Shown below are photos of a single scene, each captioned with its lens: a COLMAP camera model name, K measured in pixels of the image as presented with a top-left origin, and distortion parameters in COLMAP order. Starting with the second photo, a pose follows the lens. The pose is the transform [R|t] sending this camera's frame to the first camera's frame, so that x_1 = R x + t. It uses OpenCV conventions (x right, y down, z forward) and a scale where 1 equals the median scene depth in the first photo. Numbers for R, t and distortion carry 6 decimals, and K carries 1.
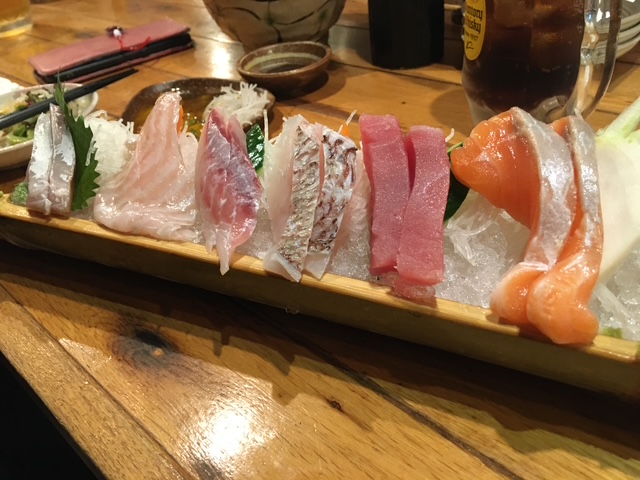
lens RADIAL K [[540.0, 0, 320.0], [0, 540.0, 240.0], [0, 0, 1]] dist [0.005047, 0.006786]
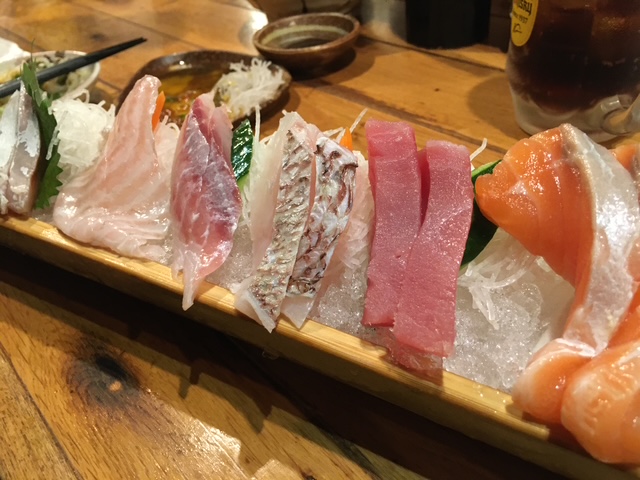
lens RADIAL K [[548.9, 0, 320.0], [0, 548.9, 240.0], [0, 0, 1]] dist [0.003566, -0.018665]
pose [[0.996614, 0.058260, -0.058020, 0.060115], [-0.055341, 0.997179, 0.050717, -0.087393], [0.060811, -0.047335, 0.997026, 0.174442]]
